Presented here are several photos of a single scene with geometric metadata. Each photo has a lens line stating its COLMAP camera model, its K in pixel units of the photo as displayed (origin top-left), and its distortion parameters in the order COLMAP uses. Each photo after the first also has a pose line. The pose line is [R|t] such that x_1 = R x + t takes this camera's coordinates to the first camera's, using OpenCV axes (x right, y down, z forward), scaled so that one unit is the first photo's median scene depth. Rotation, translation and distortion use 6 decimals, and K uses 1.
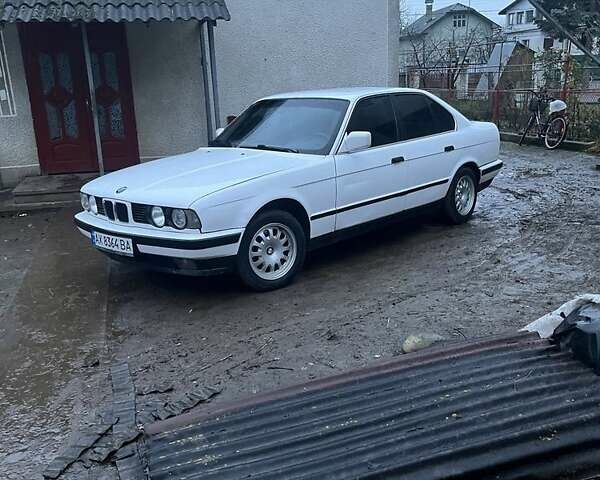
lens RADIAL K [[617.1, 0, 300.0], [0, 617.1, 240.0], [0, 0, 1]] dist [0.084827, -0.006569]
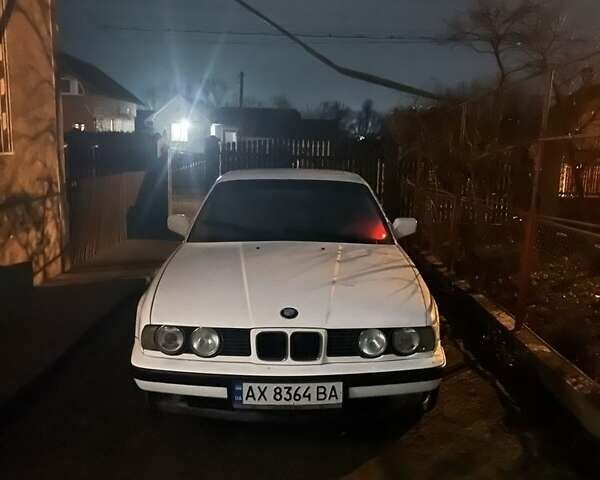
lens RADIAL K [[617.1, 0, 300.0], [0, 617.1, 240.0], [0, 0, 1]] dist [0.084827, -0.006569]
pose [[0.715873, -0.061061, 0.695556, -0.758217], [0.122940, 0.991629, -0.039479, -0.133887], [-0.687322, 0.113774, 0.717387, 0.503222]]
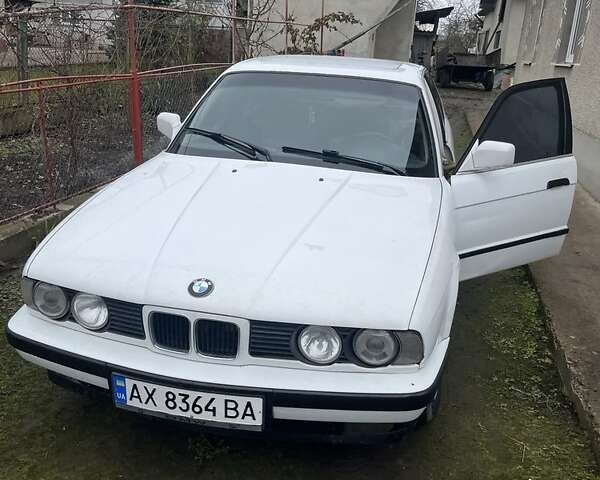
lens RADIAL K [[617.1, 0, 300.0], [0, 617.1, 240.0], [0, 0, 1]] dist [0.084827, -0.006569]
pose [[0.863227, -0.095455, 0.495709, -0.456532], [0.040851, 0.991948, 0.119874, -0.171367], [-0.503160, -0.083228, 0.860176, 0.574922]]
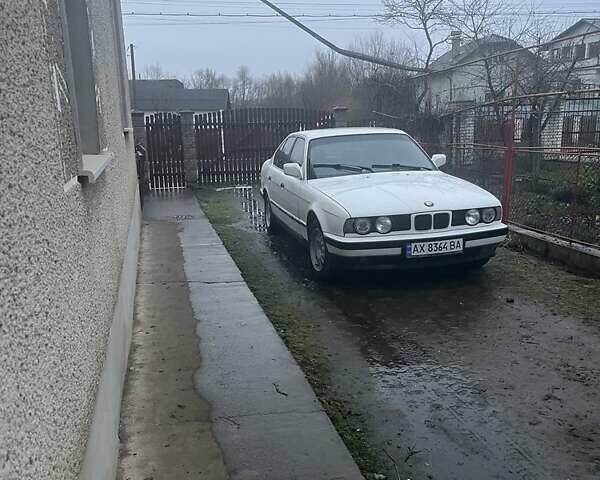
lens RADIAL K [[617.1, 0, 300.0], [0, 617.1, 240.0], [0, 0, 1]] dist [0.084827, -0.006569]
pose [[0.569277, -0.156977, 0.807021, -1.435628], [0.212247, 0.976389, 0.040202, -0.115328], [-0.794277, 0.148401, 0.589153, 0.508083]]
